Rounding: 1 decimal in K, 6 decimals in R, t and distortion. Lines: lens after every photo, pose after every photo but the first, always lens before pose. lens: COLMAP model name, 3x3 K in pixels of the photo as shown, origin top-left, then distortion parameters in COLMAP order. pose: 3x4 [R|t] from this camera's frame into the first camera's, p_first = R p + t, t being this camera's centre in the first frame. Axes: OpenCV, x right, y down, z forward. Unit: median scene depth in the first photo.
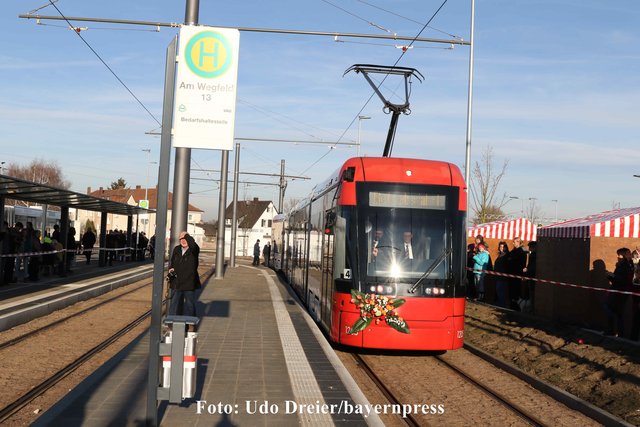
lens RADIAL K [[699.4, 0, 310.9], [0, 699.4, 218.0], [0, 0, 1]] dist [-0.064423, 0.000000]
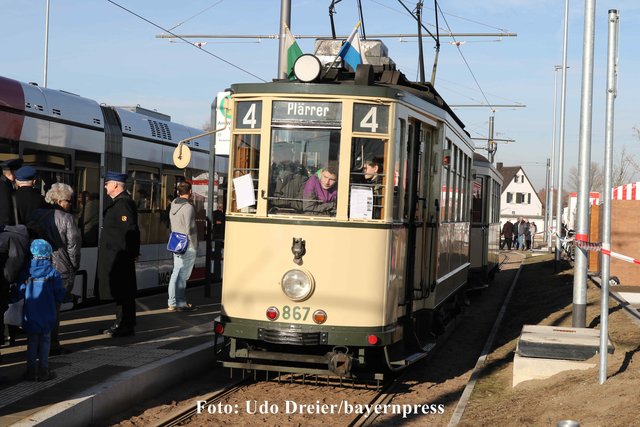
lens RADIAL K [[1029.8, 0, 318.1], [0, 1029.8, 213.9], [0, 0, 1]] dist [0.022358, 0.000000]
pose [[0.961190, -0.015260, -0.275464, 0.476549], [0.020931, 0.999625, 0.017658, 0.011381], [0.275091, -0.022738, 0.961149, -0.937319]]
